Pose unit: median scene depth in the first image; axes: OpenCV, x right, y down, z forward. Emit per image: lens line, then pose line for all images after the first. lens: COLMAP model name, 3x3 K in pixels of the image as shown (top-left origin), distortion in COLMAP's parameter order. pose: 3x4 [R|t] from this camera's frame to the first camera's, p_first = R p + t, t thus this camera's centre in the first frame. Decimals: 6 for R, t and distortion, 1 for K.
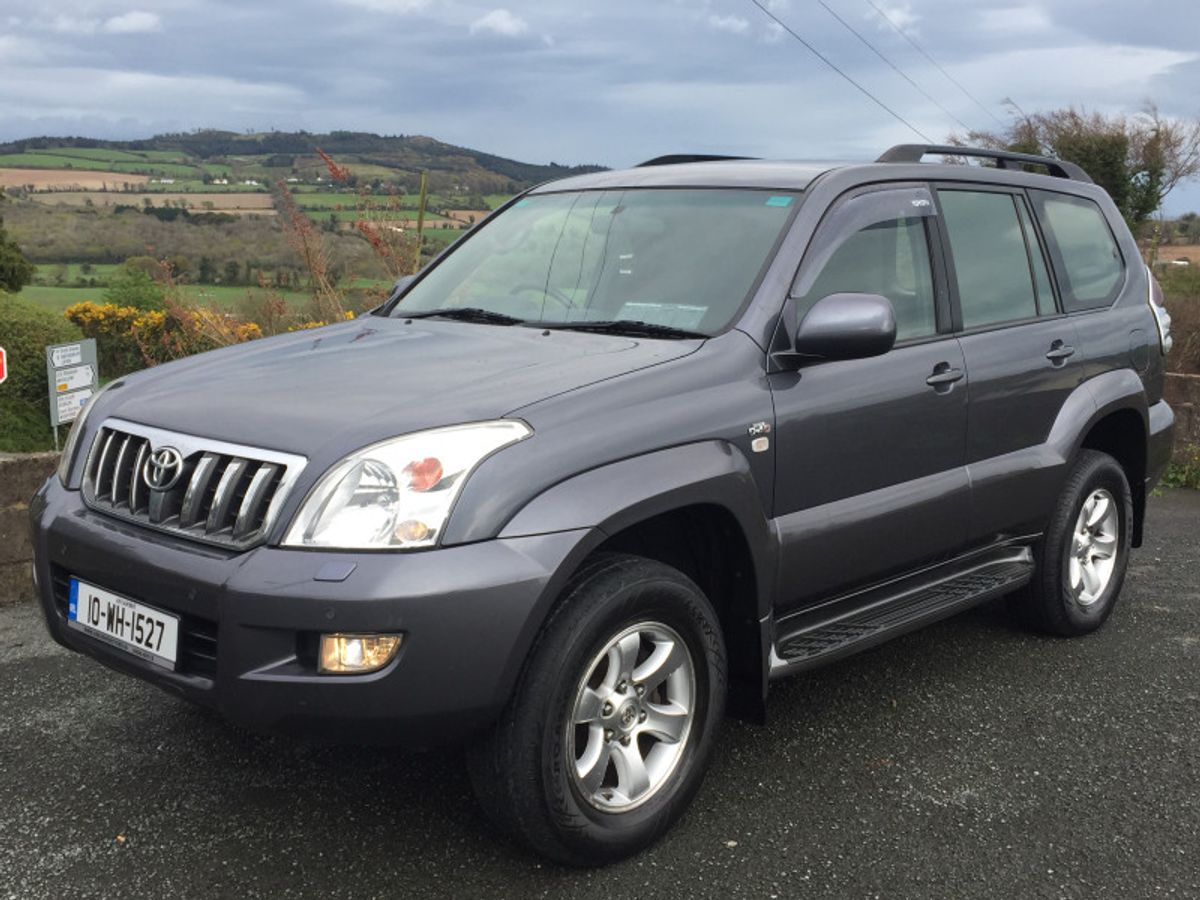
lens RADIAL K [[1300.1, 0, 597.5], [0, 1300.1, 439.1], [0, 0, 1]] dist [0.042865, 0.000000]
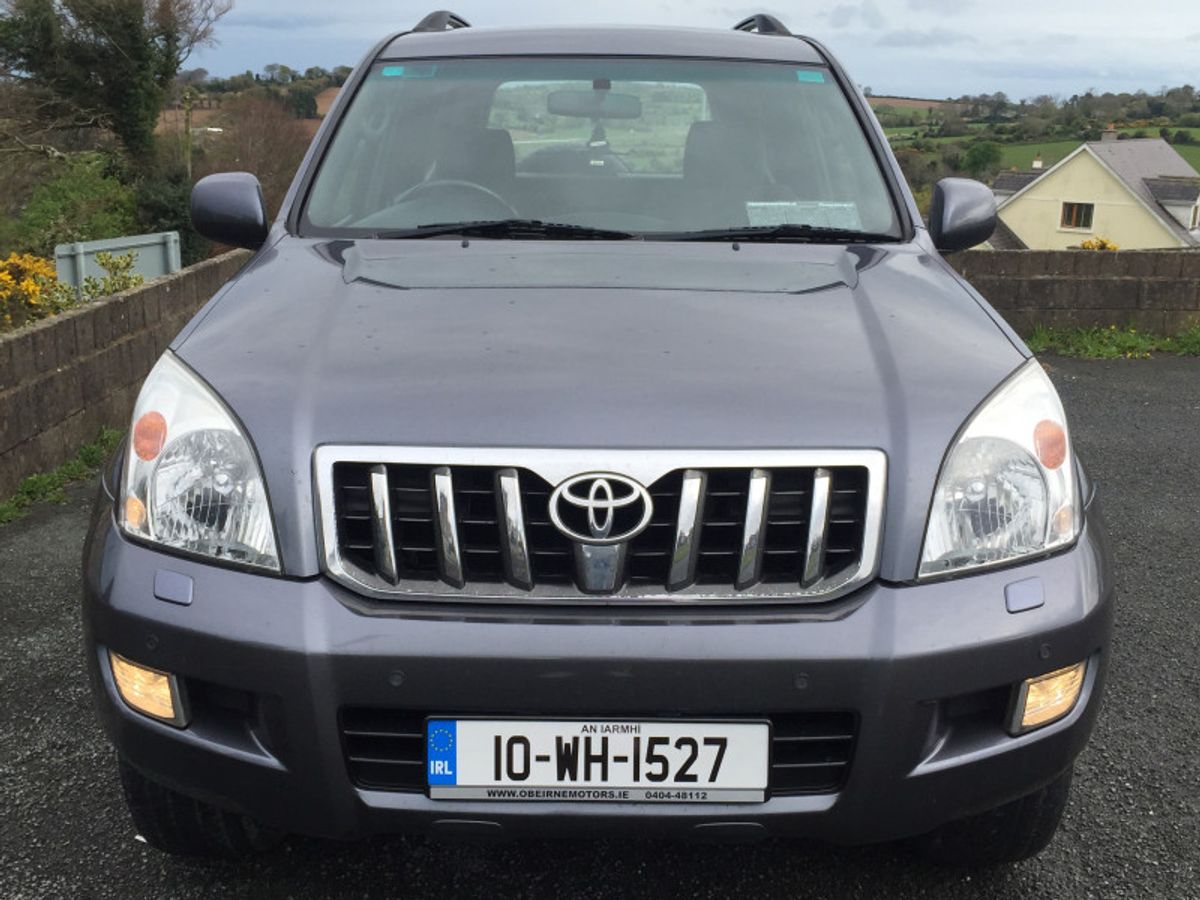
lens RADIAL K [[1300.1, 0, 598.3], [0, 1300.1, 459.9], [0, 0, 1]] dist [0.042865, 0.000000]
pose [[0.743862, -0.175672, 0.644832, -0.723691], [0.101624, 0.983348, 0.150663, -0.093850], [-0.660562, -0.046542, 0.749328, 0.524327]]
